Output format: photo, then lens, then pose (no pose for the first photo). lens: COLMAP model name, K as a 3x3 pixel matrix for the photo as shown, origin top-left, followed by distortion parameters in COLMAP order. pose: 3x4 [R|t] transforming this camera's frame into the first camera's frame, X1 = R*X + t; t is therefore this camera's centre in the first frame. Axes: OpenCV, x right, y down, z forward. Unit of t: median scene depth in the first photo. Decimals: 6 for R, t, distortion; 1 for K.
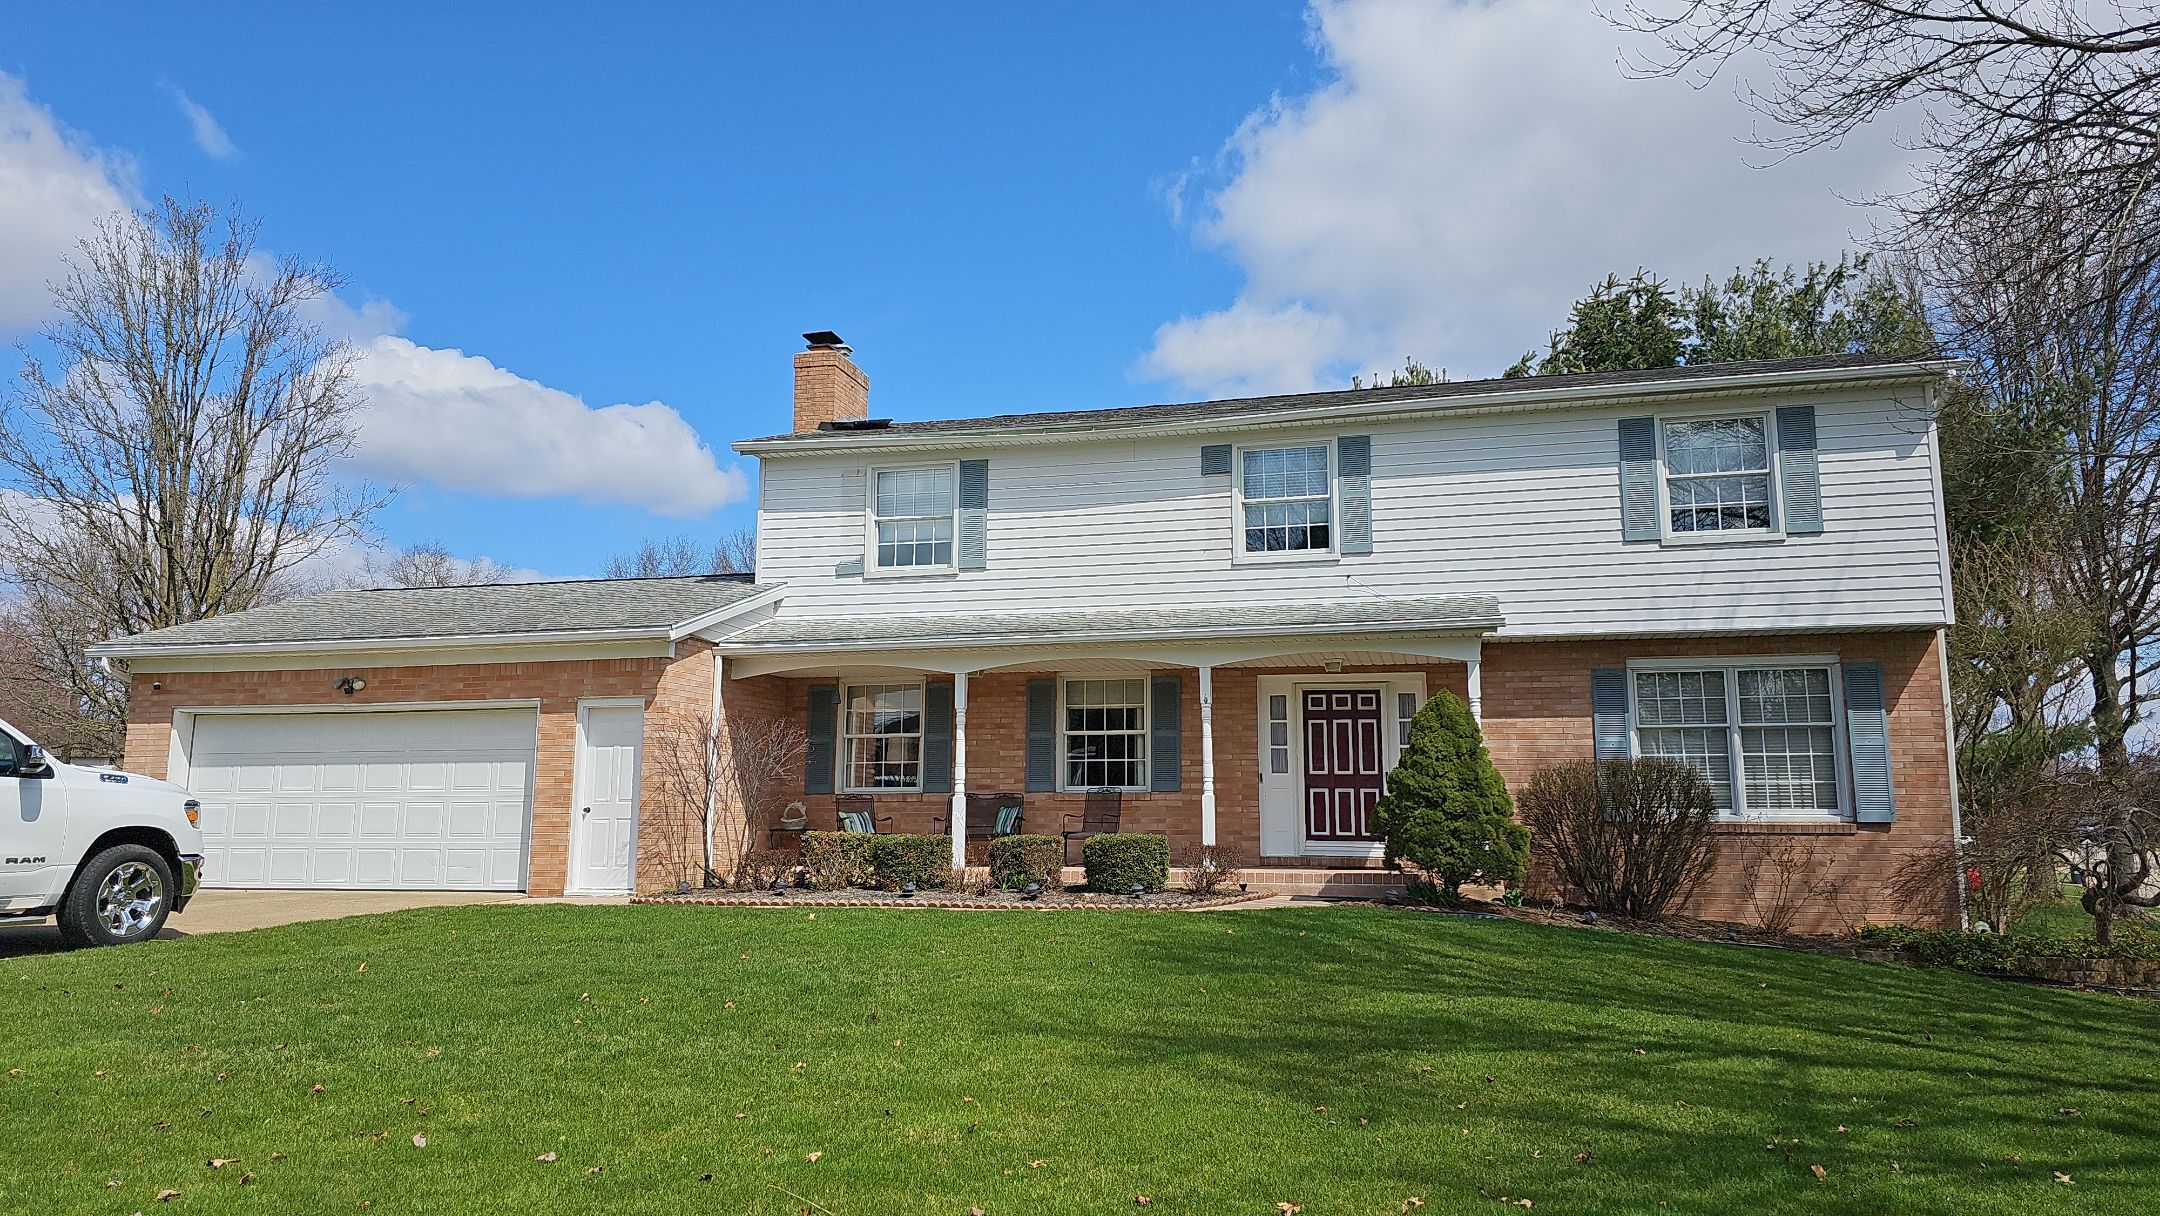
lens RADIAL K [[1468.7, 0, 1099.3], [0, 1468.7, 569.6], [0, 0, 1]] dist [0.060399, -0.061632]
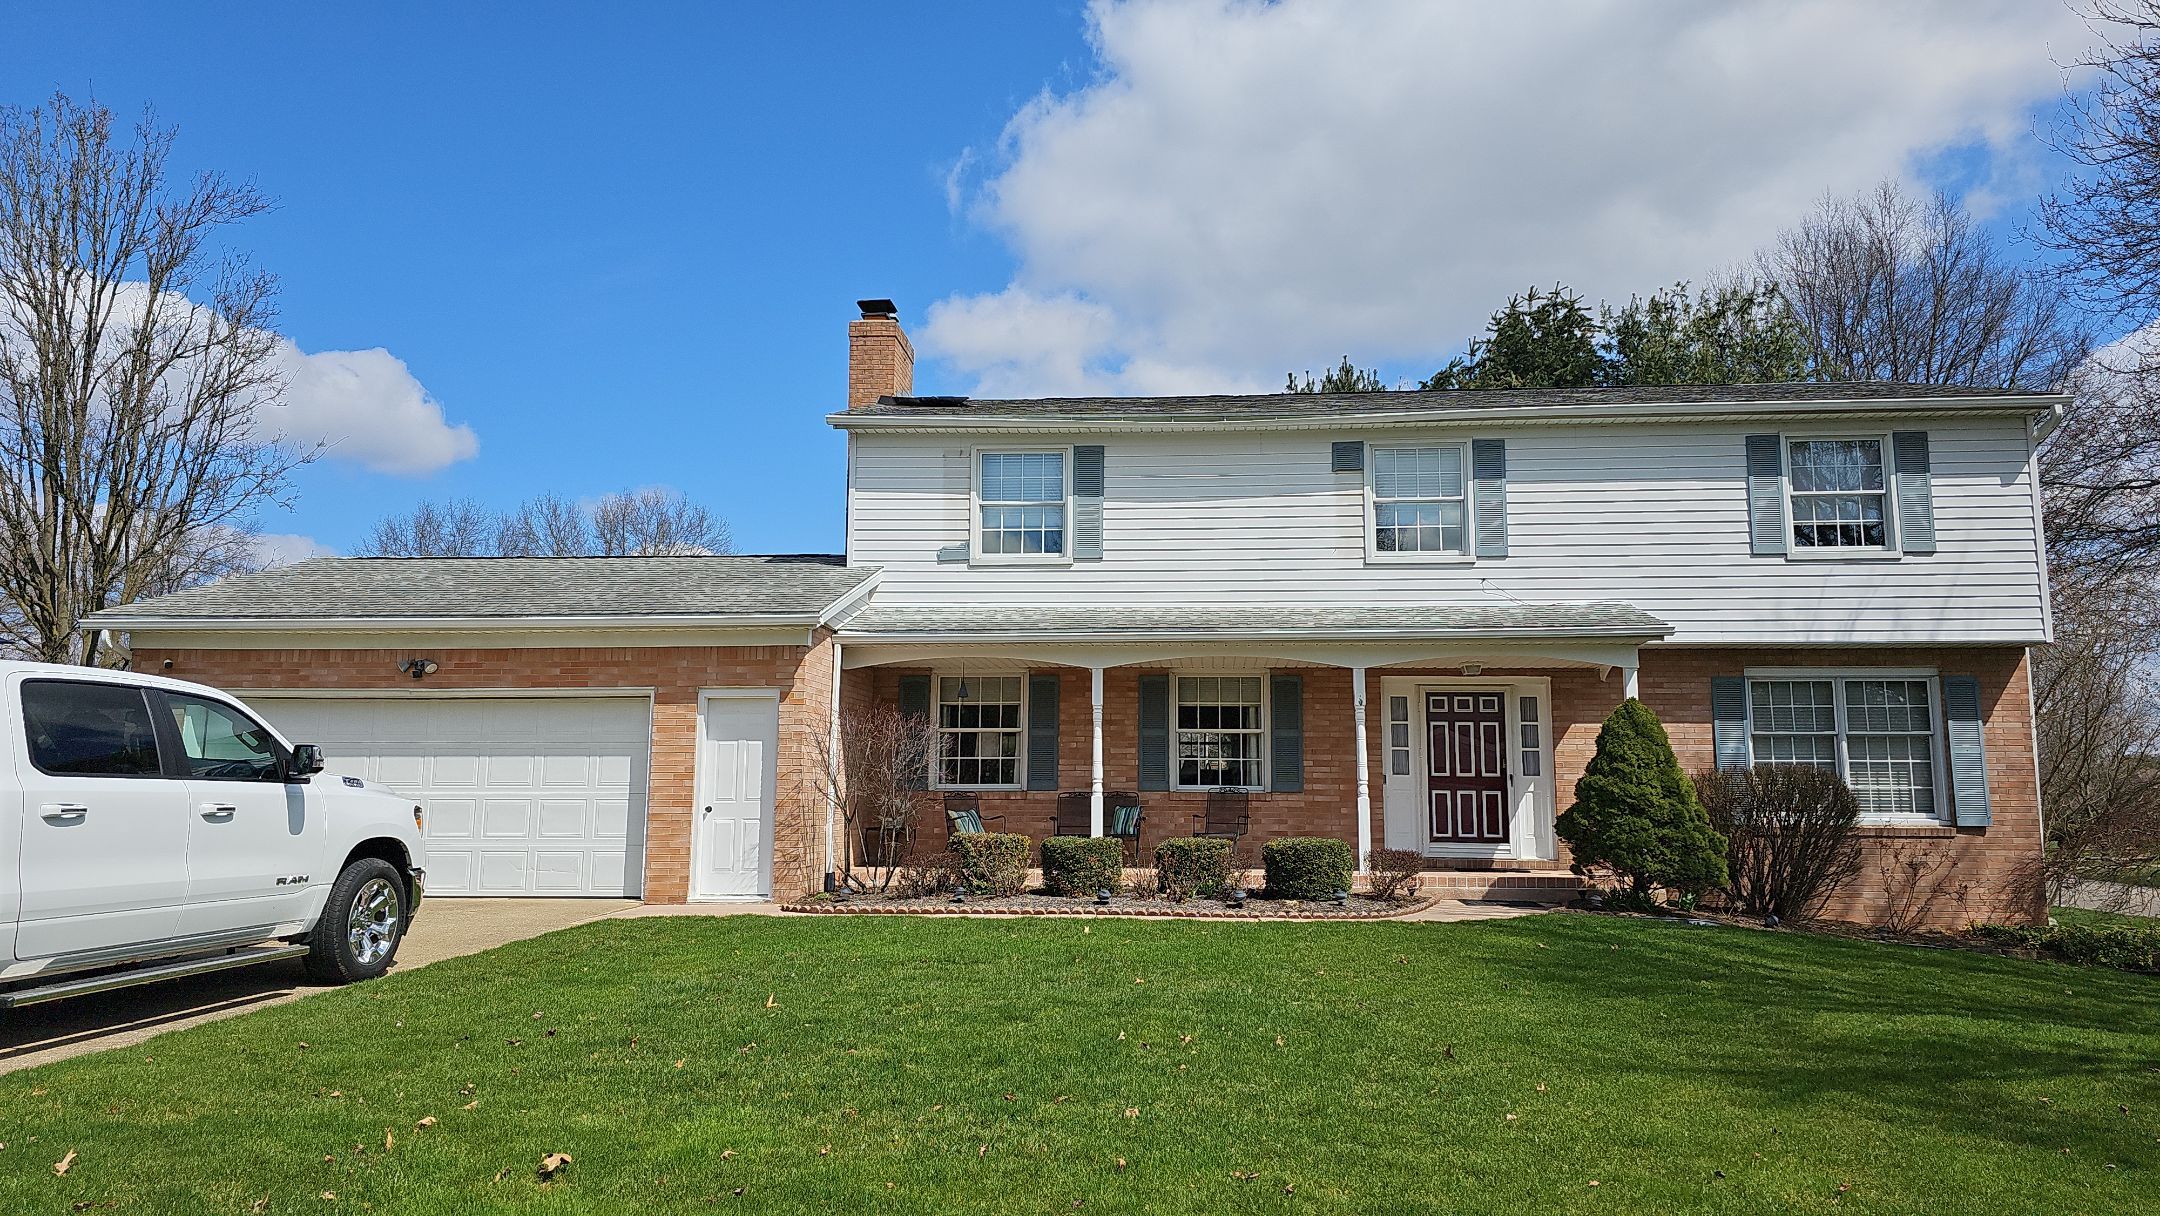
lens RADIAL K [[1468.7, 0, 1099.3], [0, 1468.7, 569.6], [0, 0, 1]] dist [0.060399, -0.061632]
pose [[0.984833, 0.030749, 0.170758, -0.261367], [-0.032904, 0.999410, 0.009800, -0.003406], [-0.170356, -0.015270, 0.985264, 0.055297]]
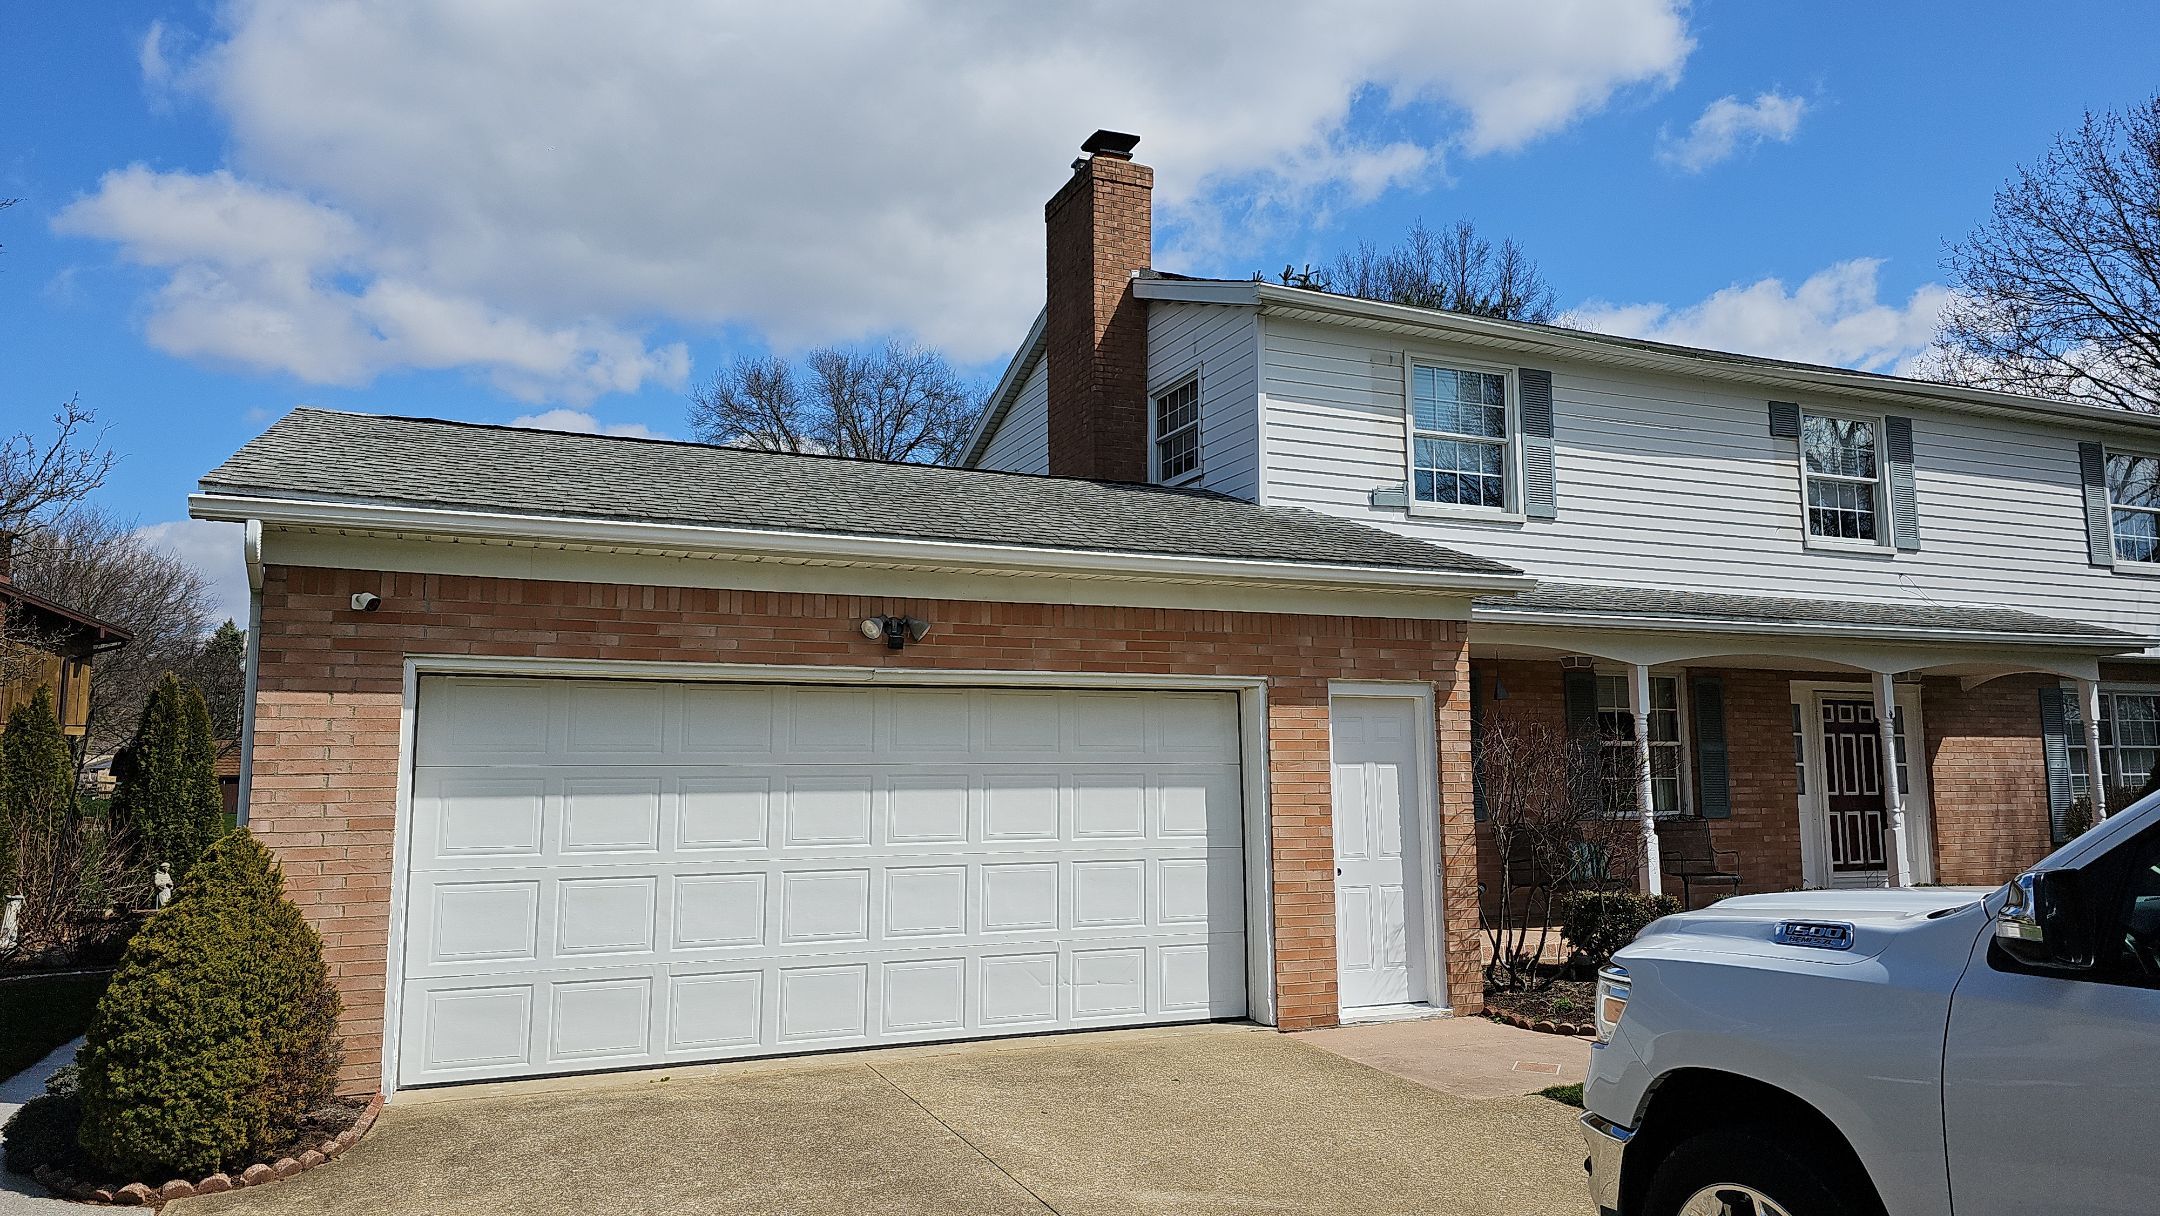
lens RADIAL K [[1468.7, 0, 1099.3], [0, 1468.7, 569.6], [0, 0, 1]] dist [0.060399, -0.061632]
pose [[0.785730, 0.081615, 0.613162, -0.764962], [-0.099547, 0.995021, -0.004878, 0.054428], [-0.610507, -0.057205, 0.789942, 0.589624]]
